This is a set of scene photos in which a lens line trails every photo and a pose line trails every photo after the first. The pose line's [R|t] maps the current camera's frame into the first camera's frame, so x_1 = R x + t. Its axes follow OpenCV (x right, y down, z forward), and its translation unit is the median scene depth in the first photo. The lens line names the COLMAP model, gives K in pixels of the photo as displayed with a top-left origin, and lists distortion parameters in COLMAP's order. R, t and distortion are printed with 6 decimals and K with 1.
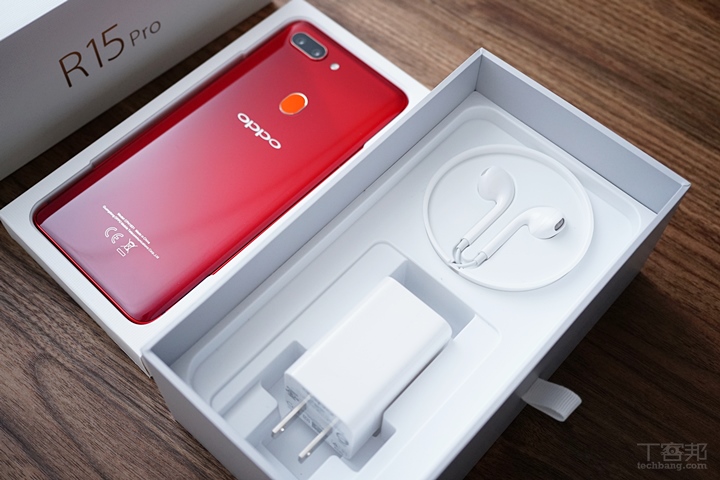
lens RADIAL K [[886.6, 0, 360.0], [0, 886.6, 240.0], [0, 0, 1]] dist [-0.005853, 0.002815]
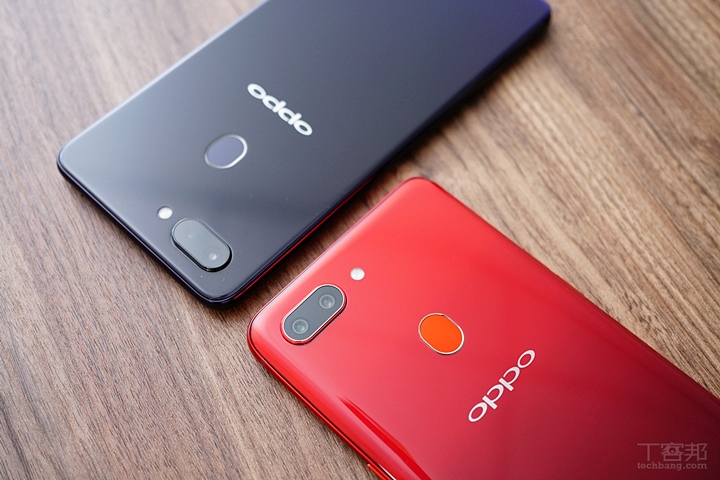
lens RADIAL K [[886.6, 0, 360.0], [0, 886.6, 240.0], [0, 0, 1]] dist [-0.005853, 0.002815]
pose [[0.908138, 0.366478, -0.202432, 0.065586], [-0.368027, 0.929287, 0.031340, -0.138751], [0.199603, 0.046039, 0.978795, 0.371873]]
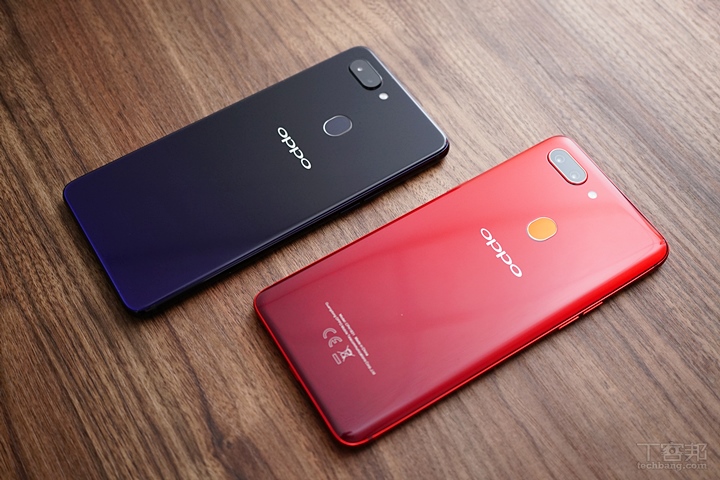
lens RADIAL K [[886.6, 0, 360.0], [0, 886.6, 240.0], [0, 0, 1]] dist [-0.005853, 0.002815]
pose [[0.932799, 0.295985, -0.205618, 0.161588], [-0.300840, 0.953641, 0.007976, -0.046178], [0.198446, 0.054418, 0.978600, 0.076378]]
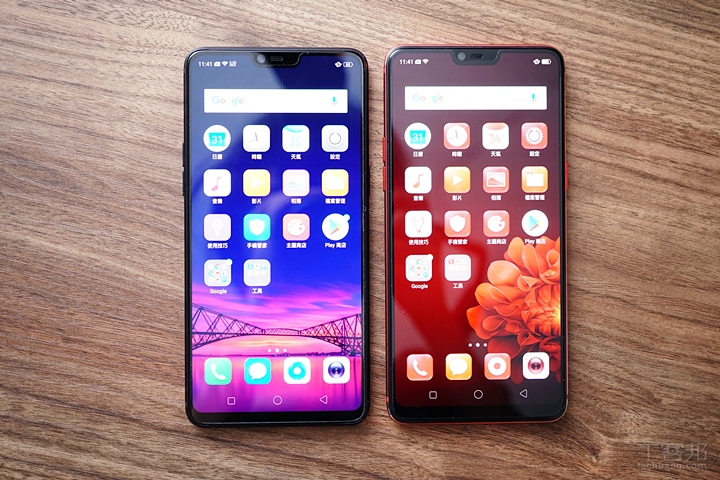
lens RADIAL K [[886.6, 0, 360.0], [0, 886.6, 240.0], [0, 0, 1]] dist [-0.005853, 0.002815]
pose [[0.909759, -0.413943, 0.031463, -0.039080], [0.340924, 0.788219, 0.512330, -0.493698], [-0.236875, -0.455370, 0.858212, 0.190868]]
